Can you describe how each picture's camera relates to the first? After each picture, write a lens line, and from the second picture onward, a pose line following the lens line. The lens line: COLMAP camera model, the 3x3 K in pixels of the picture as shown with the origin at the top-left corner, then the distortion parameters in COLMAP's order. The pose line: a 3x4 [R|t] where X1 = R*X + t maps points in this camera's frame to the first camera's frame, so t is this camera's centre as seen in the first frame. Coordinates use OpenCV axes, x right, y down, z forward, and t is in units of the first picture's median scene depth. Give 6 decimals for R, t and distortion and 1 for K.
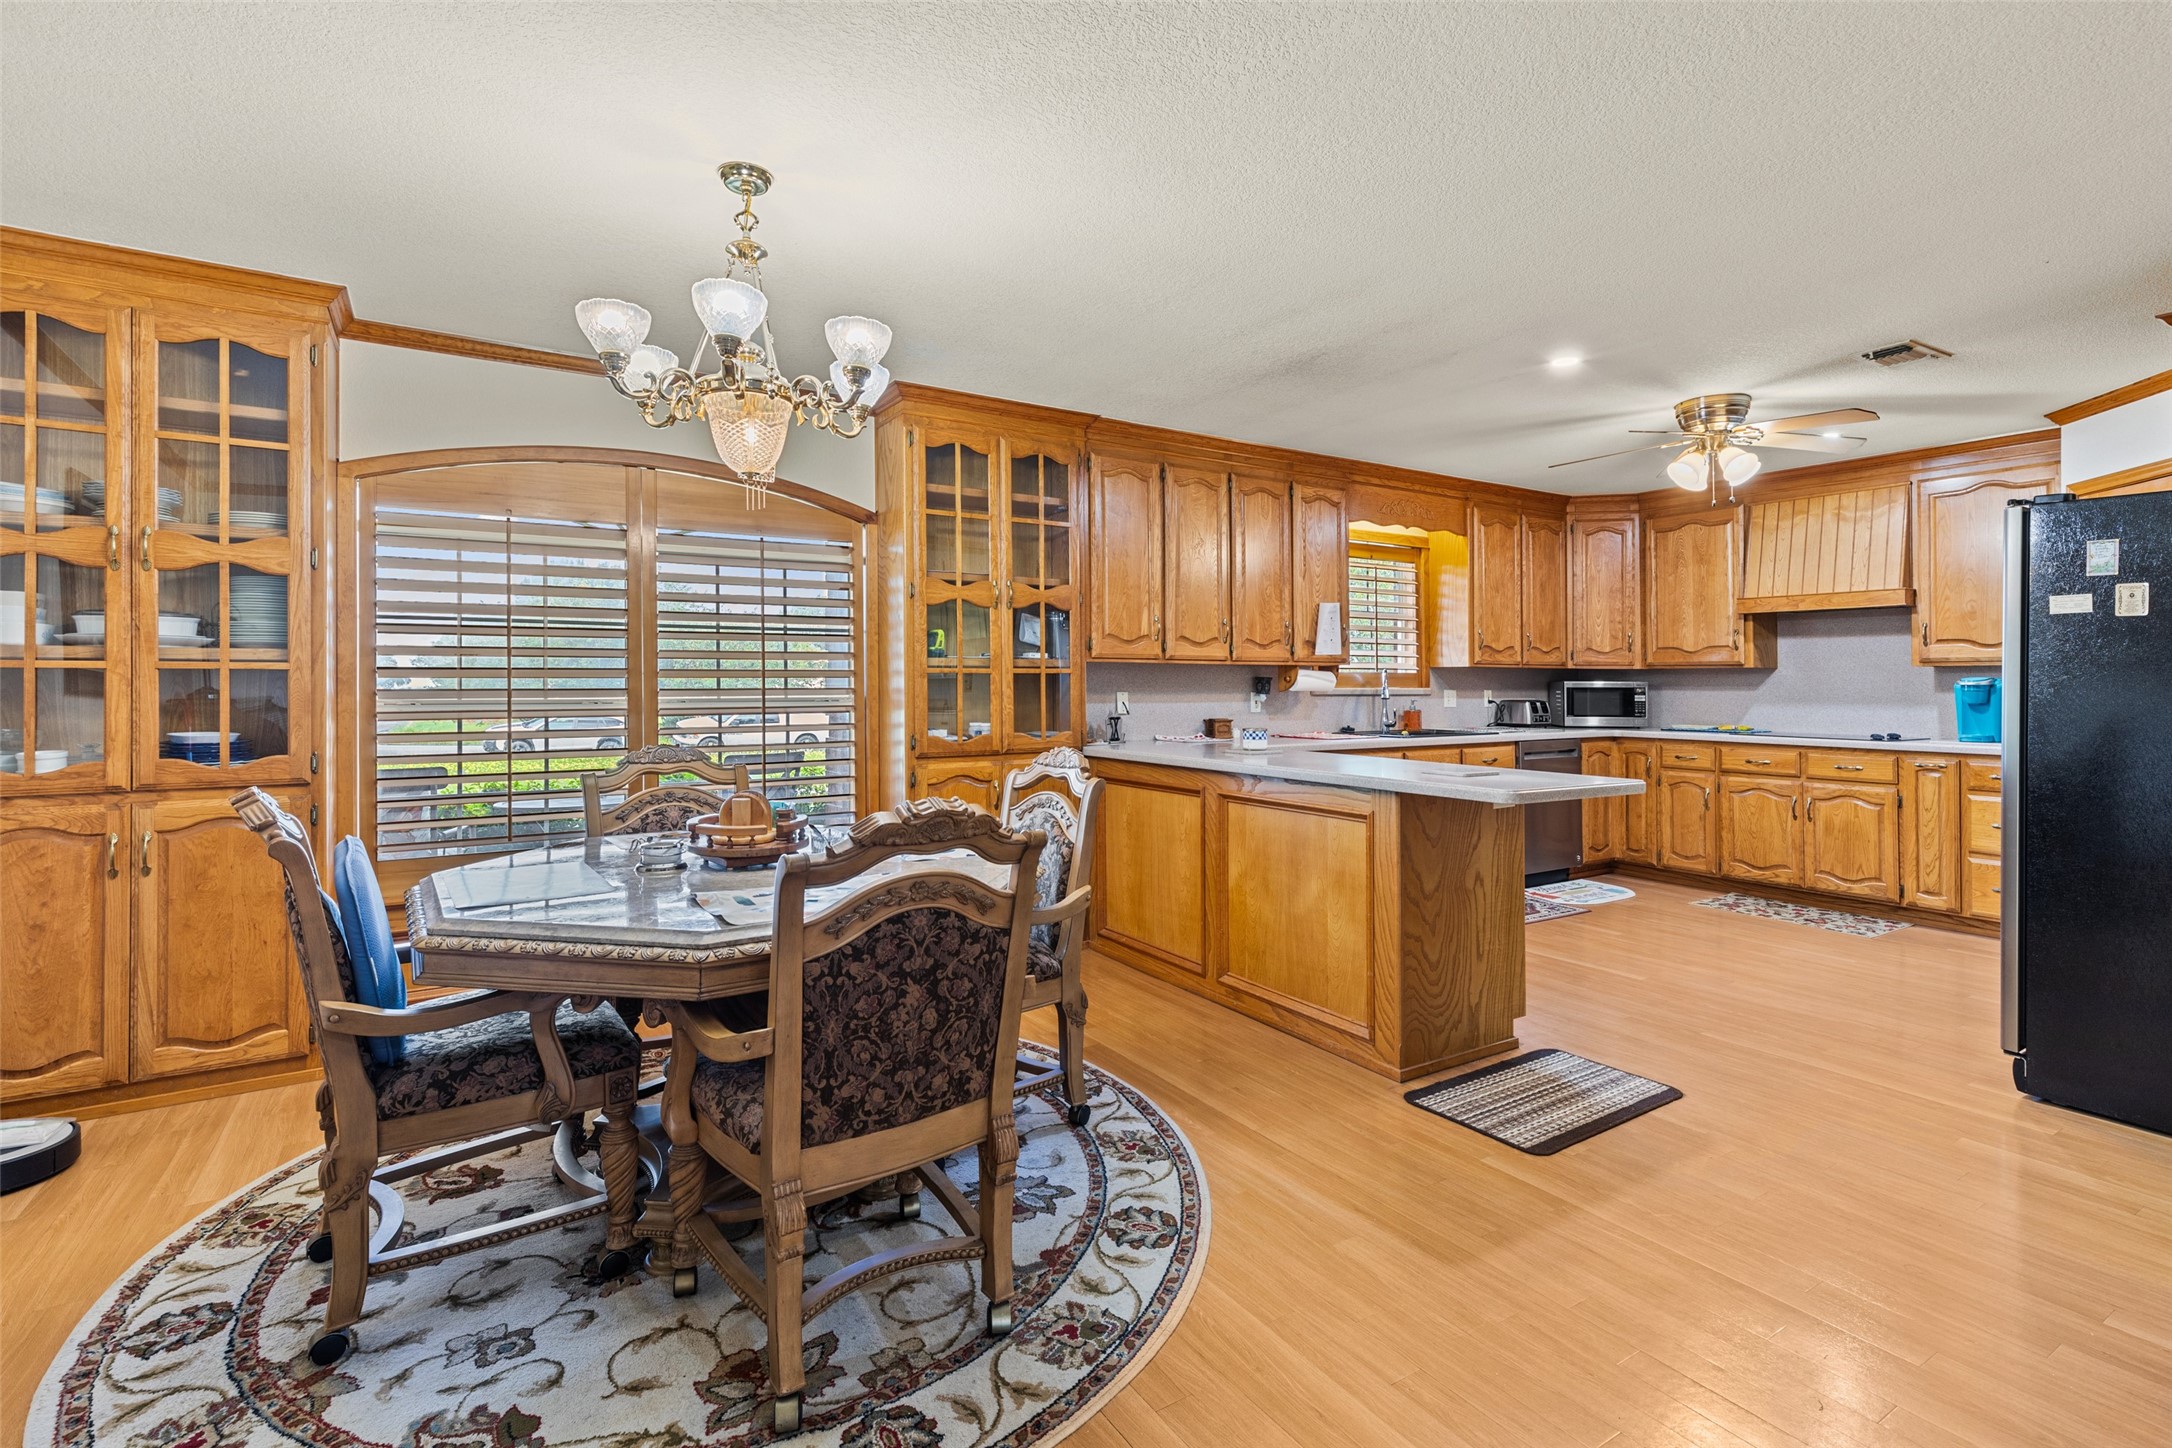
lens RADIAL K [[1006.3, 0, 1067.2], [0, 1006.3, 669.5], [0, 0, 1]] dist [0.005459, -0.000693]
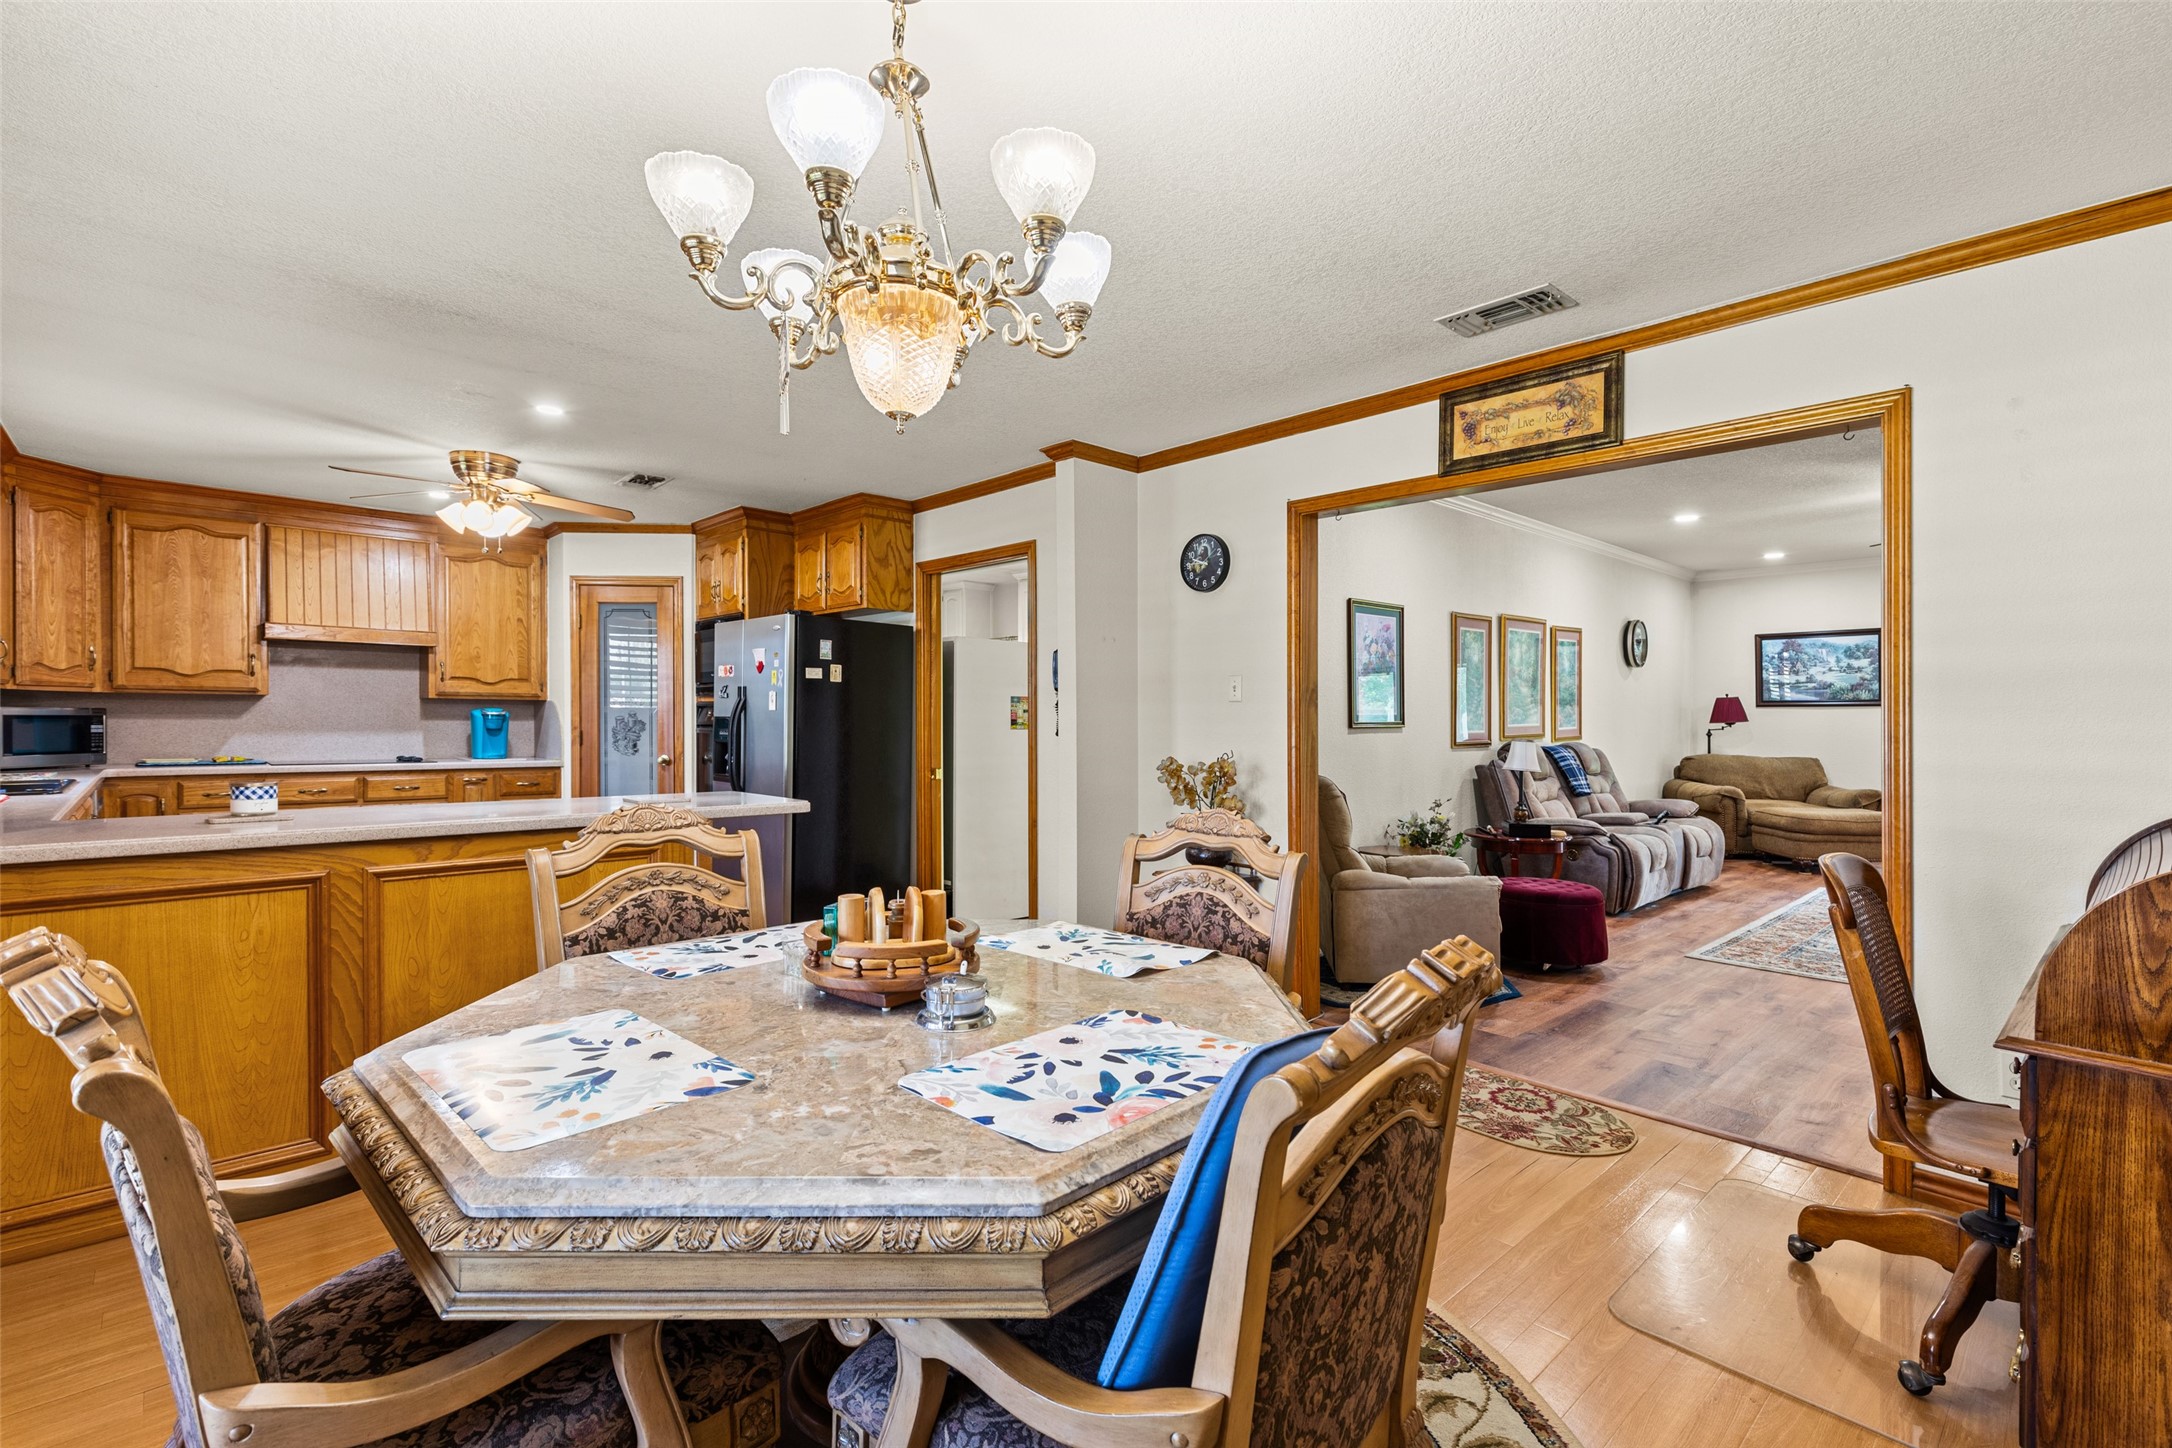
lens RADIAL K [[1006.3, 0, 1135.3], [0, 1006.3, 721.5], [0, 0, 1]] dist [0.005459, -0.000693]
pose [[-0.212194, -0.008298, 0.977192, -0.492056], [-0.023253, 0.999724, 0.003440, 0.001131], [-0.976951, -0.021993, -0.212329, 0.448729]]
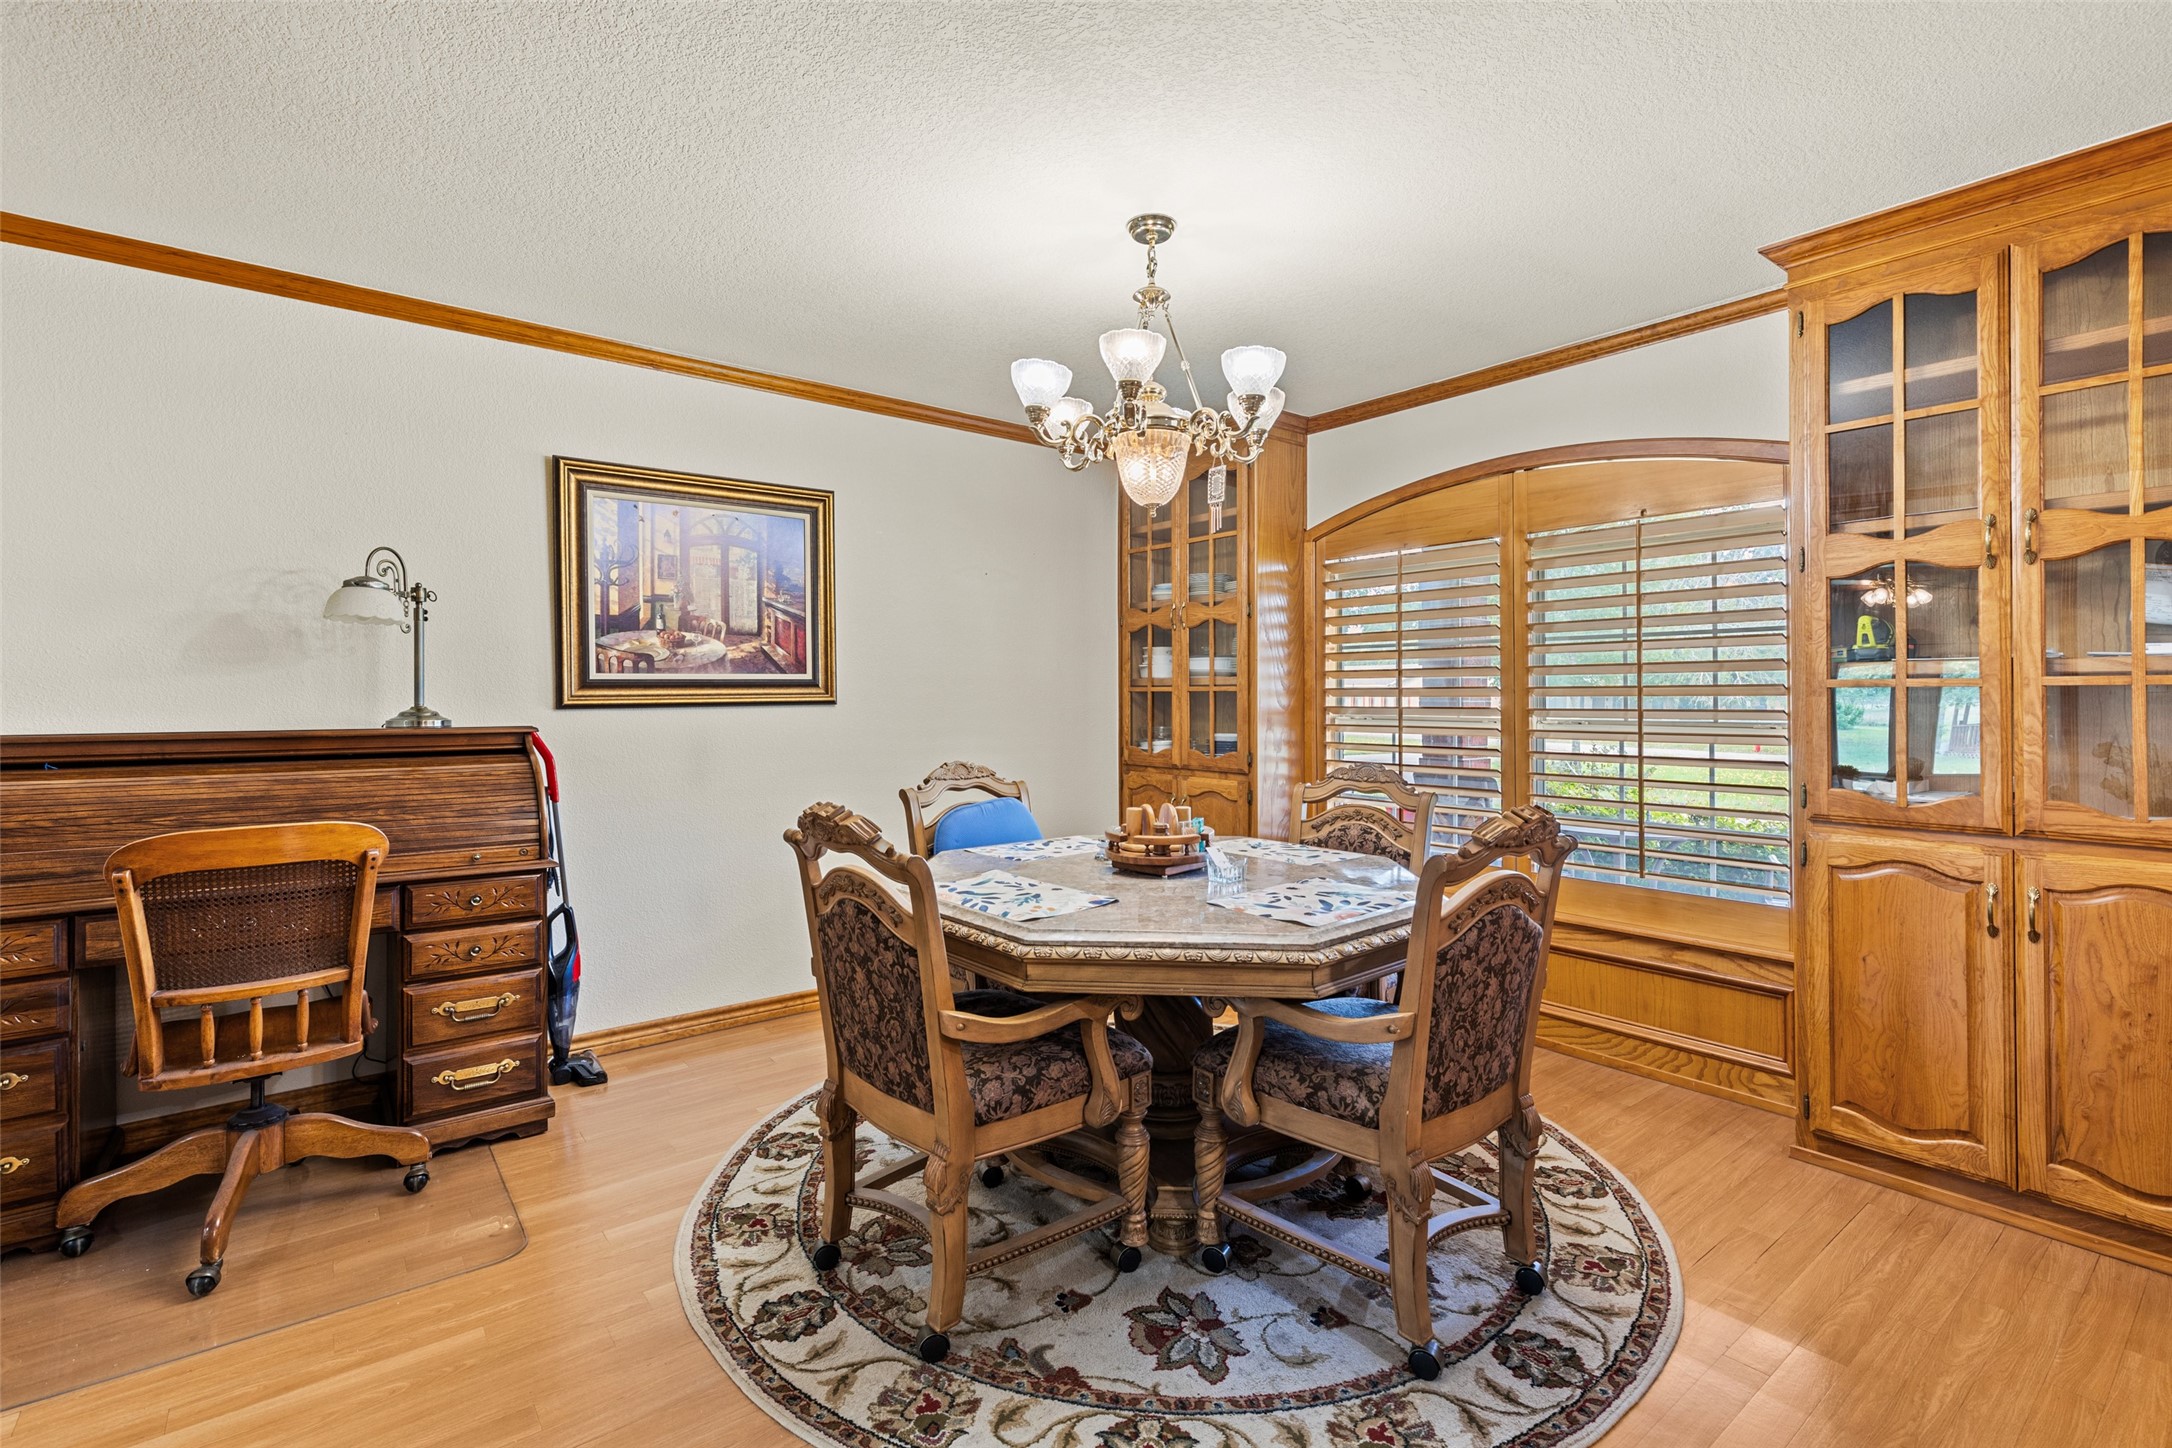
lens RADIAL K [[1006.3, 0, 1124.0], [0, 1006.3, 702.0], [0, 0, 1]] dist [0.005459, -0.000693]
pose [[0.129185, 0.005611, -0.991605, 0.333356], [0.010990, 0.999914, 0.007090, 0.002467], [0.991560, -0.011814, 0.129112, 0.378576]]
